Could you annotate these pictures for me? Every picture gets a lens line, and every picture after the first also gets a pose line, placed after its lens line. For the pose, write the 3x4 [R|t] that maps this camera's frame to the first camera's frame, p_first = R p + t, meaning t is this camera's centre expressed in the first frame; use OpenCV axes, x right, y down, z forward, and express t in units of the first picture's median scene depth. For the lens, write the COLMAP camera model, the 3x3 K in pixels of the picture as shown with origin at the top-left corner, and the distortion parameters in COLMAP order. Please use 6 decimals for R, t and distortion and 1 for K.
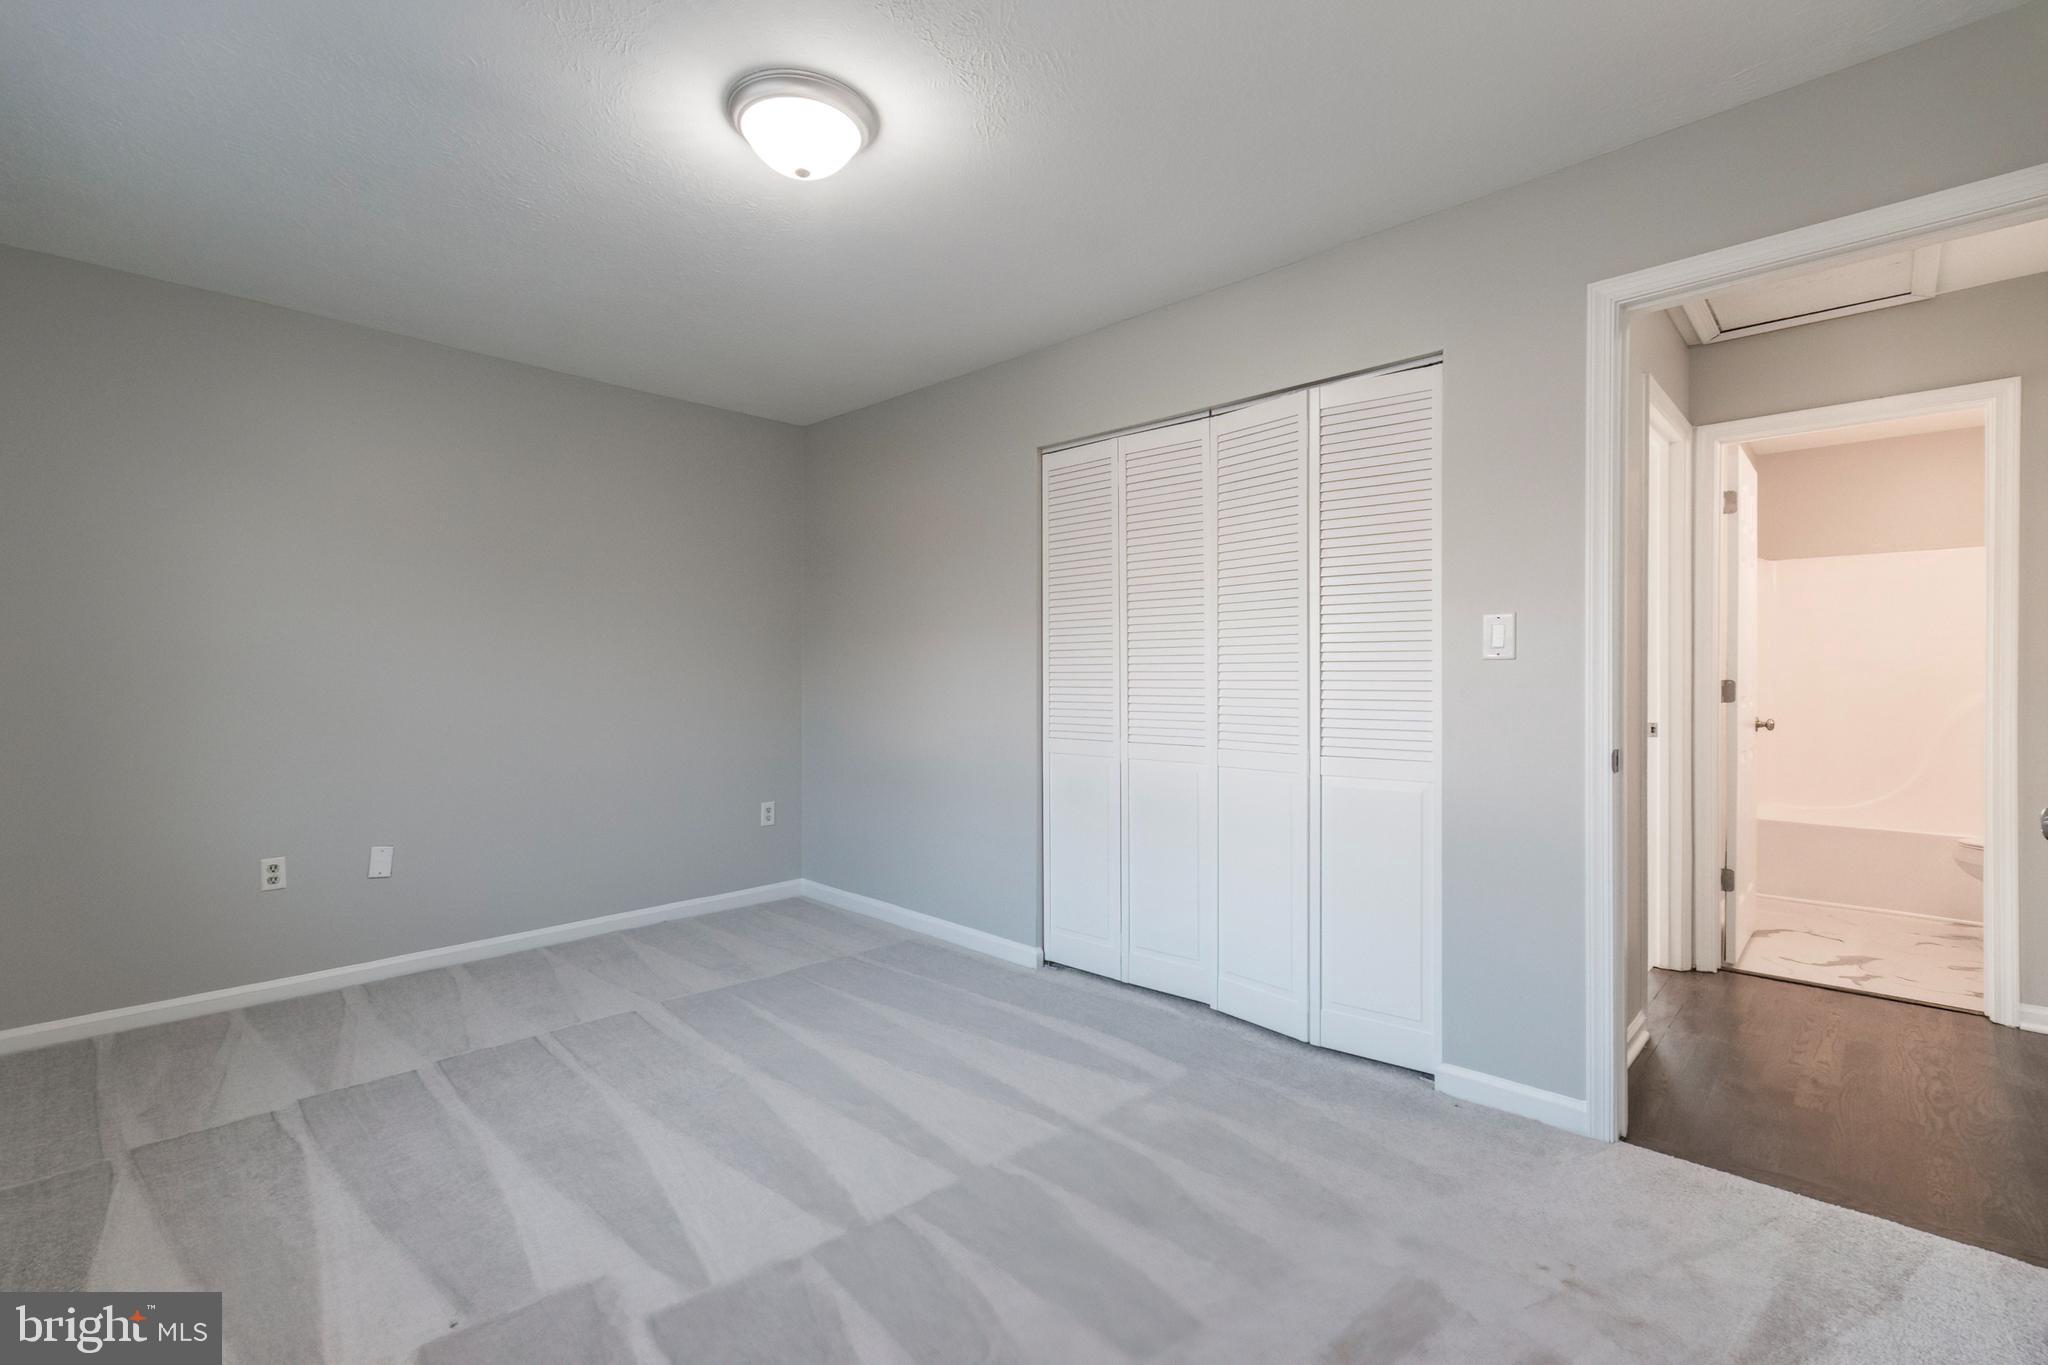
lens RADIAL K [[913.4, 0, 1028.5], [0, 913.4, 678.9], [0, 0, 1]] dist [0.000892, -0.000903]
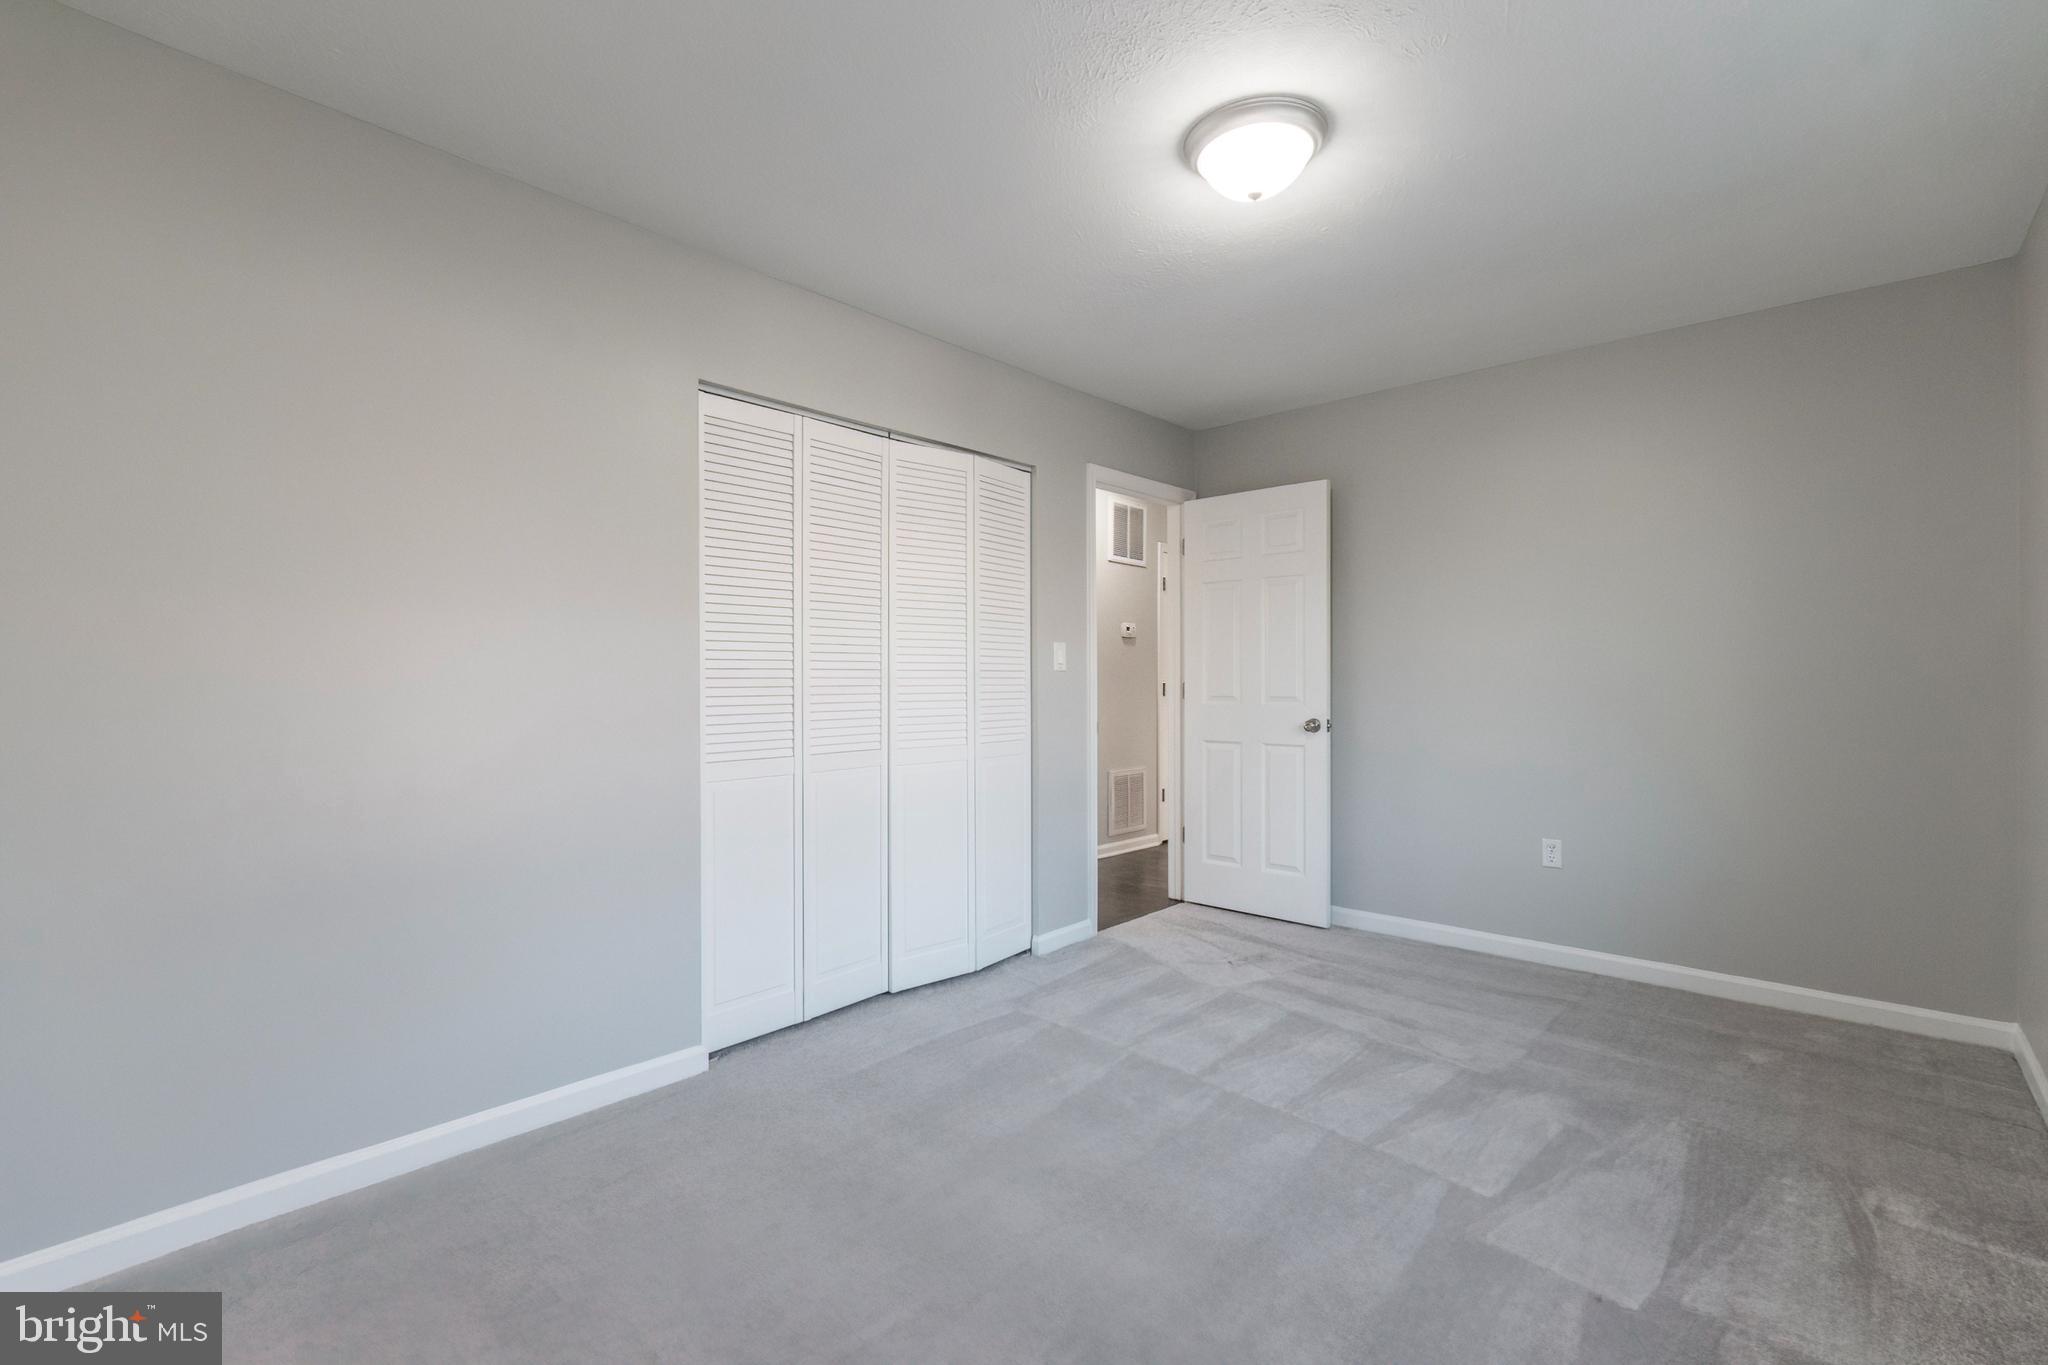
lens RADIAL K [[913.4, 0, 1028.5], [0, 913.4, 678.9], [0, 0, 1]] dist [0.000892, -0.000903]
pose [[-0.031943, 0.001578, 0.999488, -0.963944], [0.004171, 0.999990, -0.001445, -0.004484], [-0.999481, 0.004123, -0.031950, 0.965258]]
